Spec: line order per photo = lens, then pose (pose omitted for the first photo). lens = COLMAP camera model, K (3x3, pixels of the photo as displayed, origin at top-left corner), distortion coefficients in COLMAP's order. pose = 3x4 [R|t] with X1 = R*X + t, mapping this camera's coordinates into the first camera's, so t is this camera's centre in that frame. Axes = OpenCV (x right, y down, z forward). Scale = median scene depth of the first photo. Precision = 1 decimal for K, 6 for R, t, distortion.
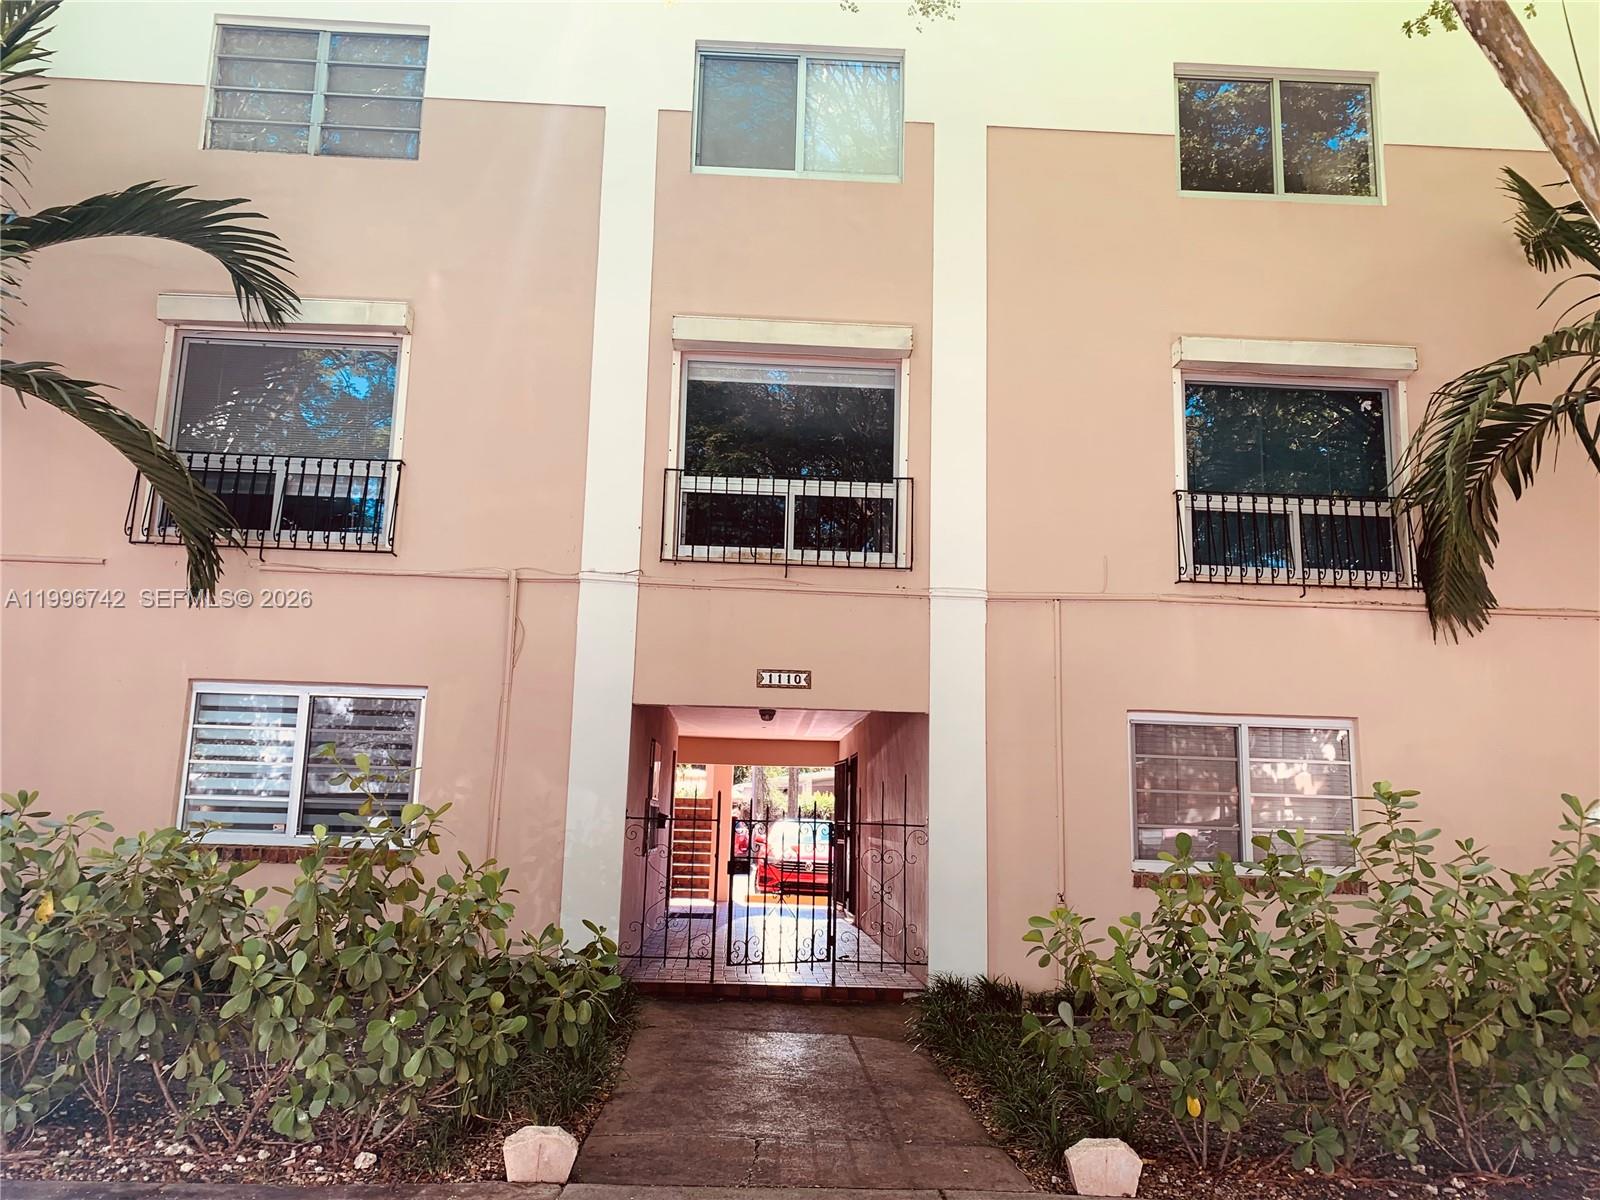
lens RADIAL K [[1225.1, 0, 797.8], [0, 1225.1, 595.8], [0, 0, 1]] dist [0.055022, -0.038633]
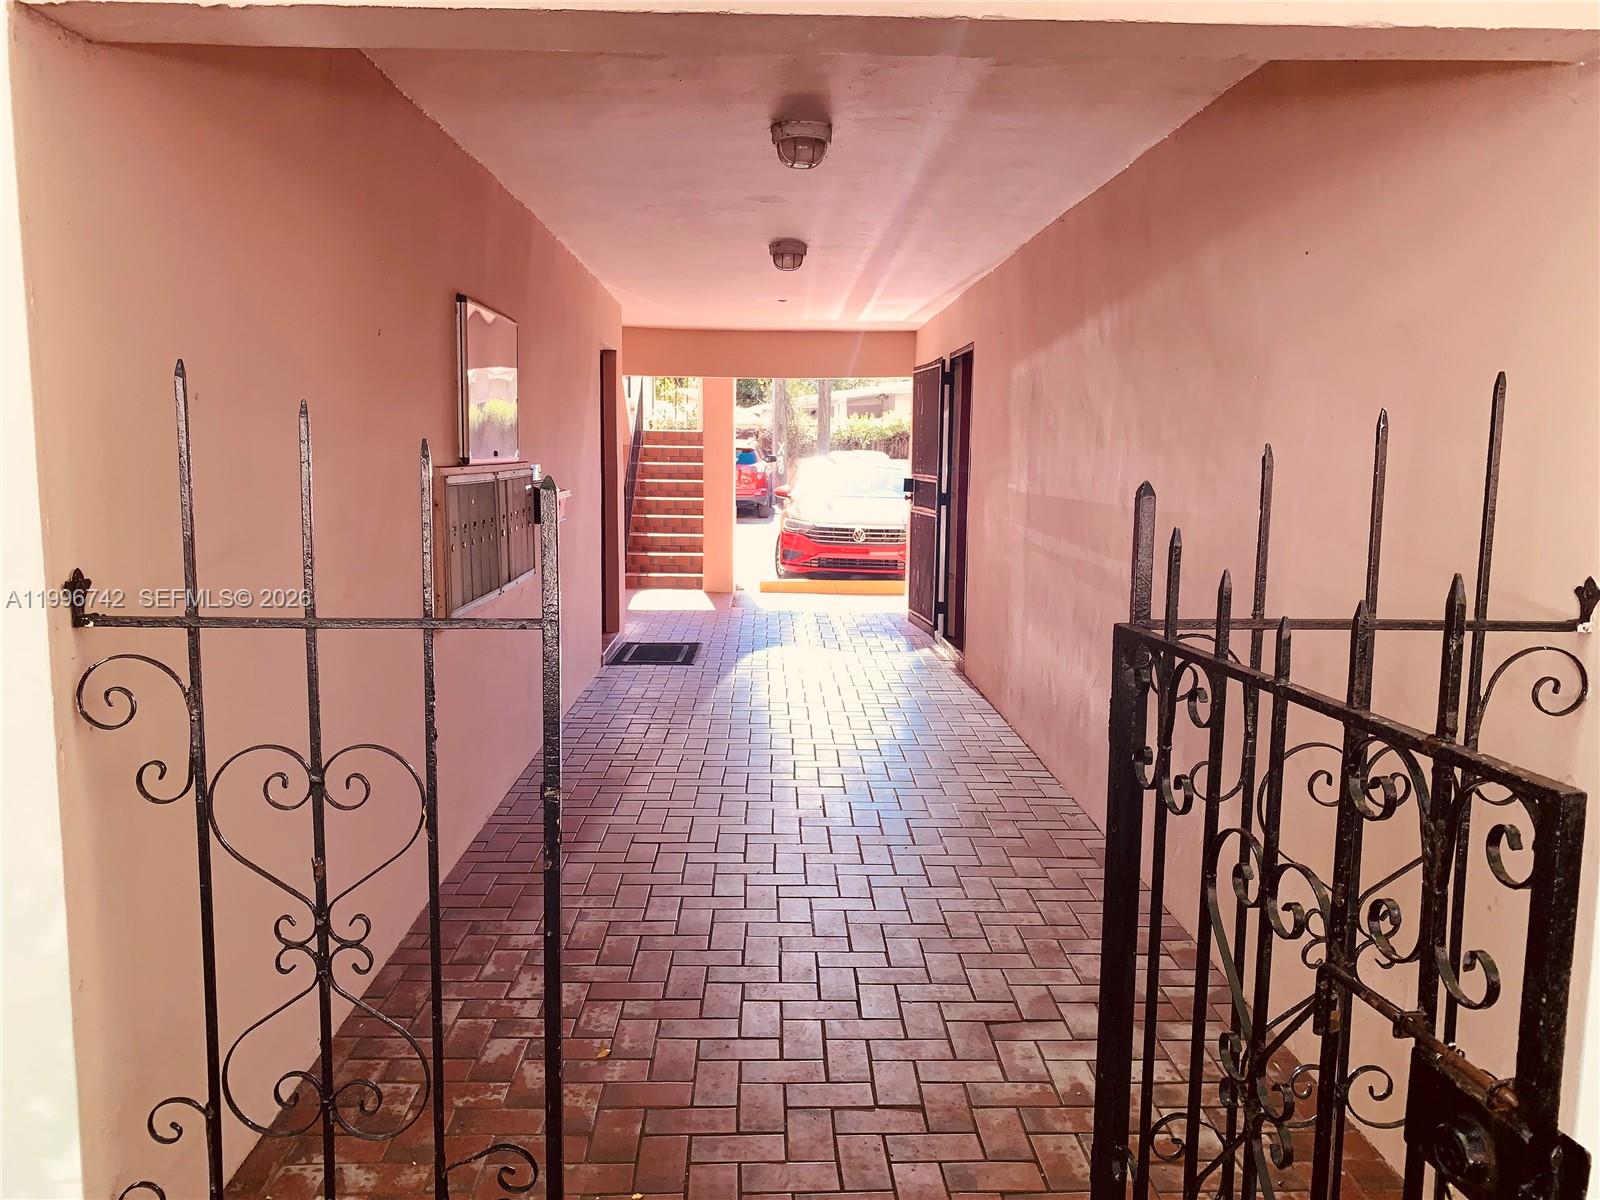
lens RADIAL K [[1225.1, 0, 800.8], [0, 1225.1, 598.7], [0, 0, 1]] dist [0.055022, -0.038633]
pose [[0.999856, -0.006184, -0.015814, -0.011069], [0.010711, 0.952364, 0.304776, 0.052999], [0.013176, -0.304901, 0.952293, 0.348583]]
